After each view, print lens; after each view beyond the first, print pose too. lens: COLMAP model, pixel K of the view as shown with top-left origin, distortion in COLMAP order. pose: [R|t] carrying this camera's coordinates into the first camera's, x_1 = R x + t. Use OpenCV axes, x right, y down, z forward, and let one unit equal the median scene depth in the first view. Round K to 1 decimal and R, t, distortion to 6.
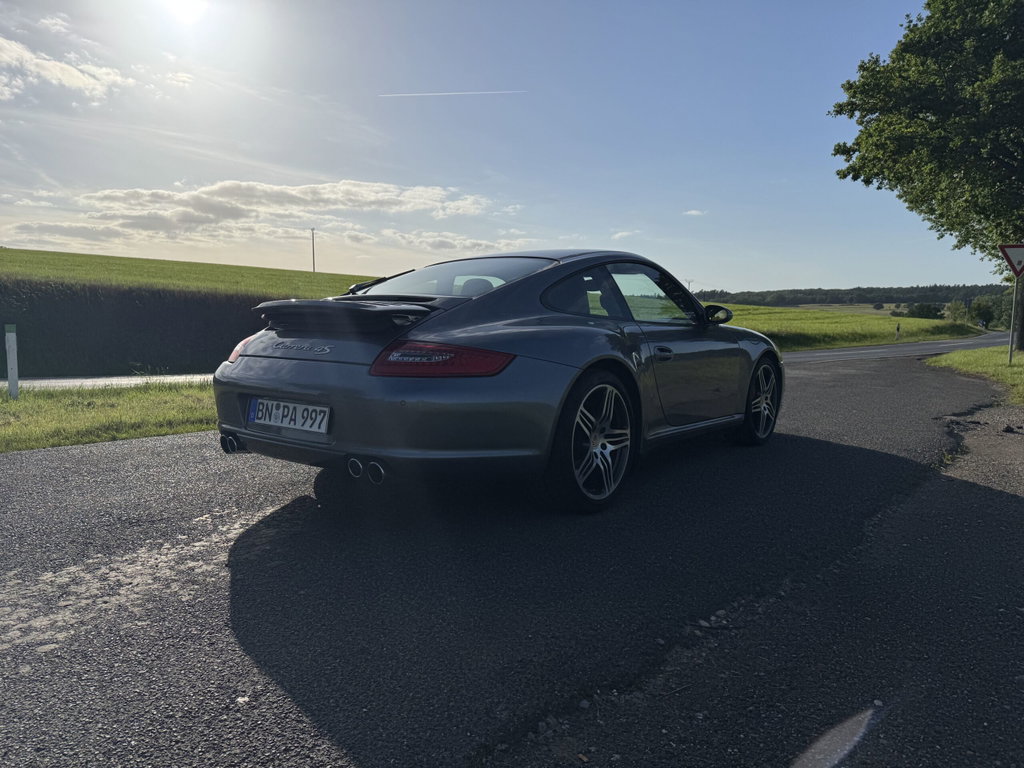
lens RADIAL K [[758.0, 0, 512.0], [0, 758.0, 384.0], [0, 0, 1]] dist [-0.000692, -0.064301]
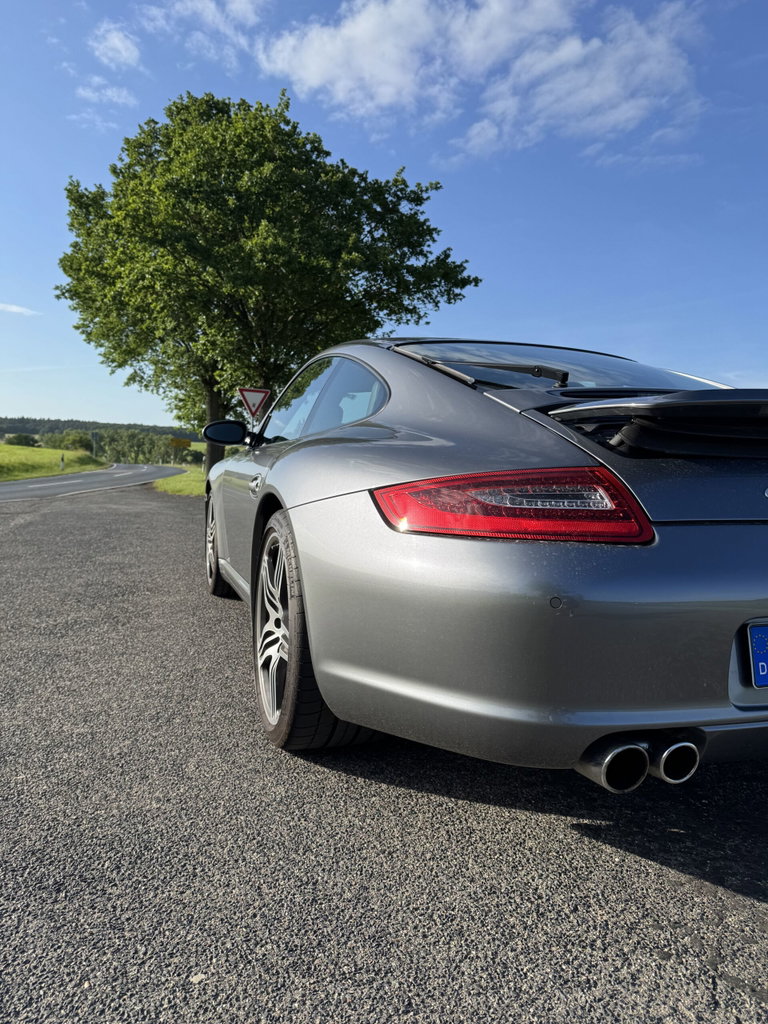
lens RADIAL K [[762.6, 0, 363.3], [0, 762.6, 513.0], [0, 0, 1]] dist [0.011559, -0.084376]
pose [[0.557655, -0.036120, 0.829286, -0.251477], [0.038100, 0.999114, 0.017897, -0.015356], [-0.829198, 0.021615, 0.558537, 0.271690]]
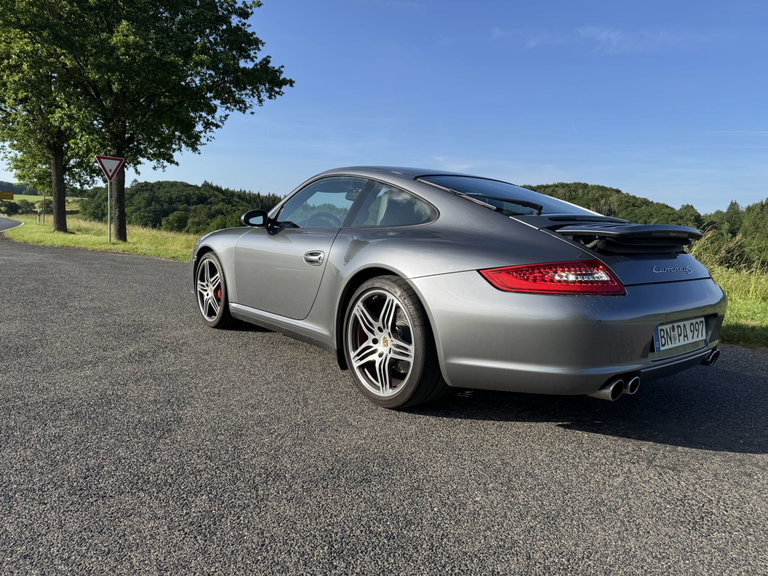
lens RADIAL K [[575.0, 0, 384.0], [0, 575.0, 288.0], [0, 0, 1]] dist [-0.002121, 0.003191]
pose [[0.238268, -0.103458, 0.965673, -0.324315], [0.046926, 0.994375, 0.094954, -0.028241], [-0.970065, 0.022691, 0.241783, 0.318002]]
